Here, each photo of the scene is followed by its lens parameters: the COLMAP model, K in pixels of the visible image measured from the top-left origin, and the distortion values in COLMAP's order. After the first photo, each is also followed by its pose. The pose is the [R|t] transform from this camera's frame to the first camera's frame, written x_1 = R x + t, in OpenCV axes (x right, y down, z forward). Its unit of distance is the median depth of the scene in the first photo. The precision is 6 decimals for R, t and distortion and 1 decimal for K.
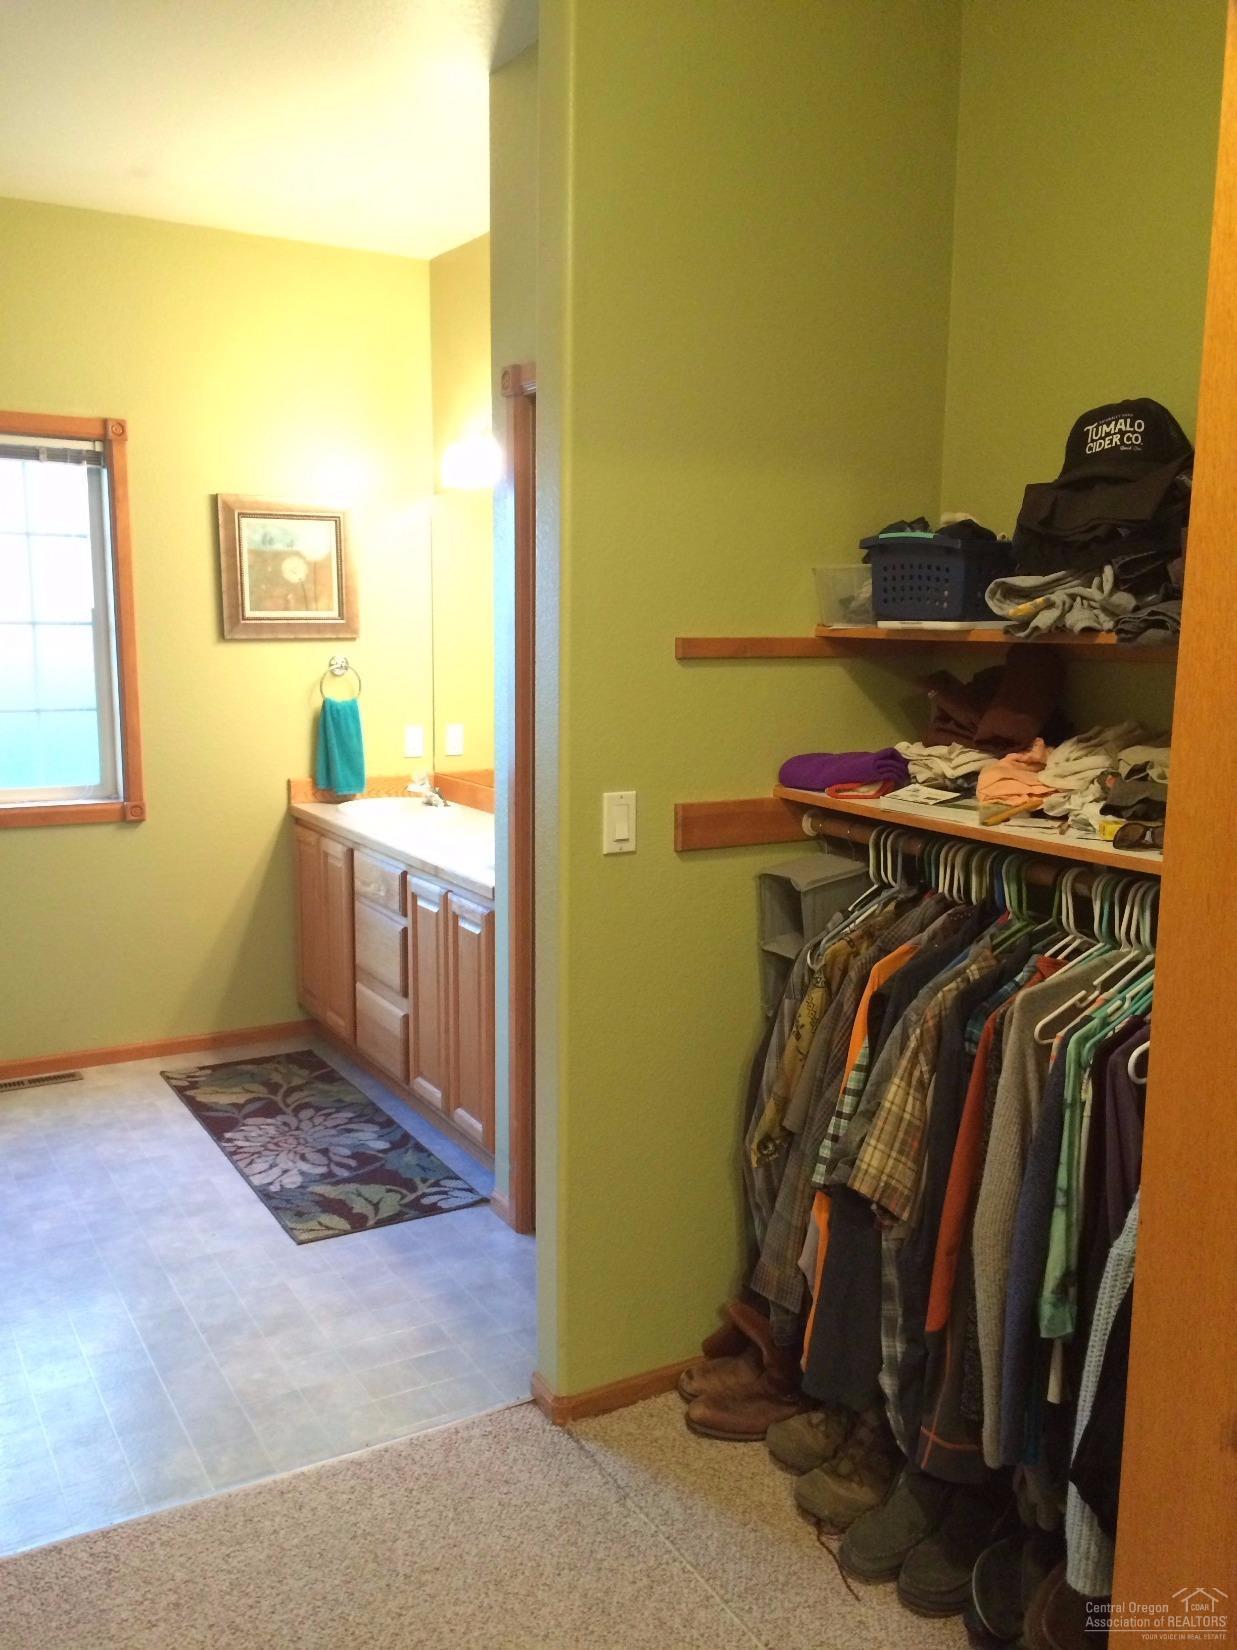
lens RADIAL K [[1423.1, 0, 617.2], [0, 1423.1, 825.5], [0, 0, 1]] dist [0.075979, -0.099613]
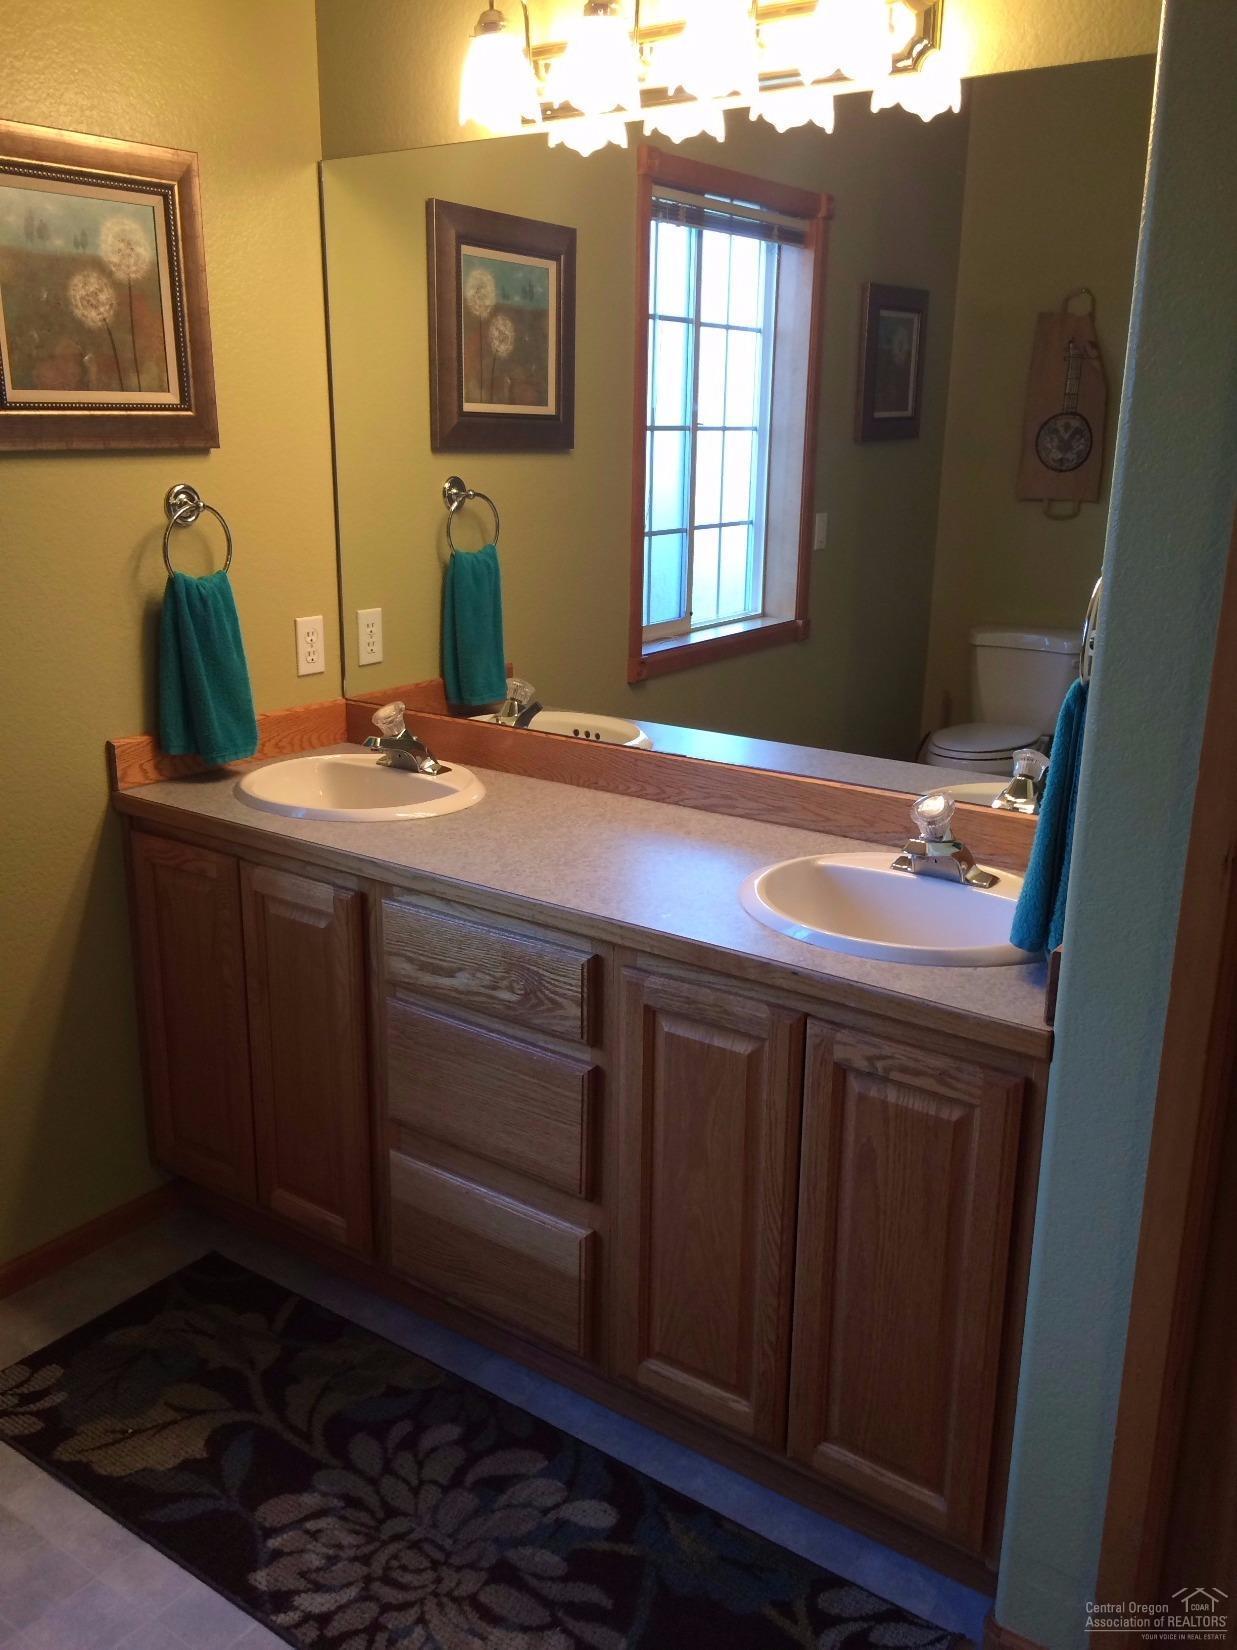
lens RADIAL K [[1423.1, 0, 617.3], [0, 1423.1, 822.7], [0, 0, 1]] dist [0.075979, -0.099613]
pose [[0.911816, -0.110353, 0.395492, -0.293241], [0.058223, 0.988224, 0.141507, -0.070669], [-0.406451, -0.106002, 0.907503, 0.516506]]
